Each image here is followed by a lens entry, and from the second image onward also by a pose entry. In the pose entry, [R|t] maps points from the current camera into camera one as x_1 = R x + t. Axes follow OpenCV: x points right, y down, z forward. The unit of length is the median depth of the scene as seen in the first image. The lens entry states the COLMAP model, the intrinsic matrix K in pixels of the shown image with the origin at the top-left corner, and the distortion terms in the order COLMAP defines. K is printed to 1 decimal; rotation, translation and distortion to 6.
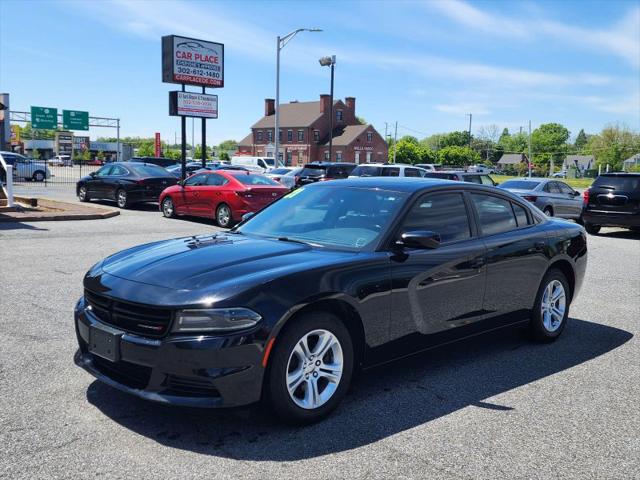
lens RADIAL K [[662.2, 0, 315.9], [0, 662.2, 239.8], [0, 0, 1]] dist [0.066998, -0.041689]
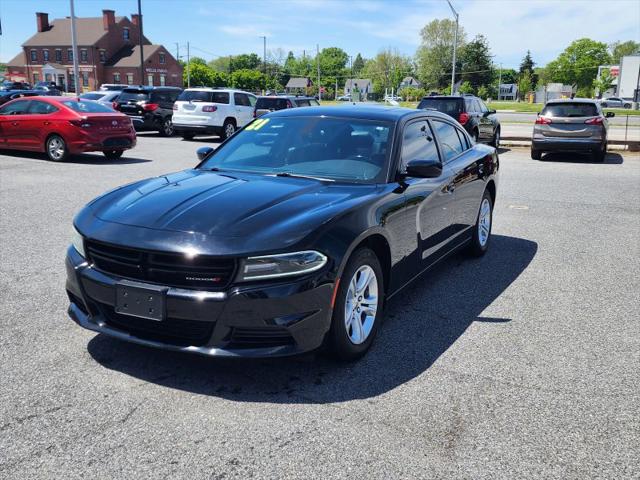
lens RADIAL K [[670.1, 0, 202.5], [0, 670.1, 239.5], [0, 0, 1]] dist [0.050772, -0.004602]
pose [[0.938660, -0.079321, 0.335597, -0.217262], [0.040395, 0.991778, 0.121430, -0.013354], [-0.342470, -0.100425, 0.934146, 0.058756]]
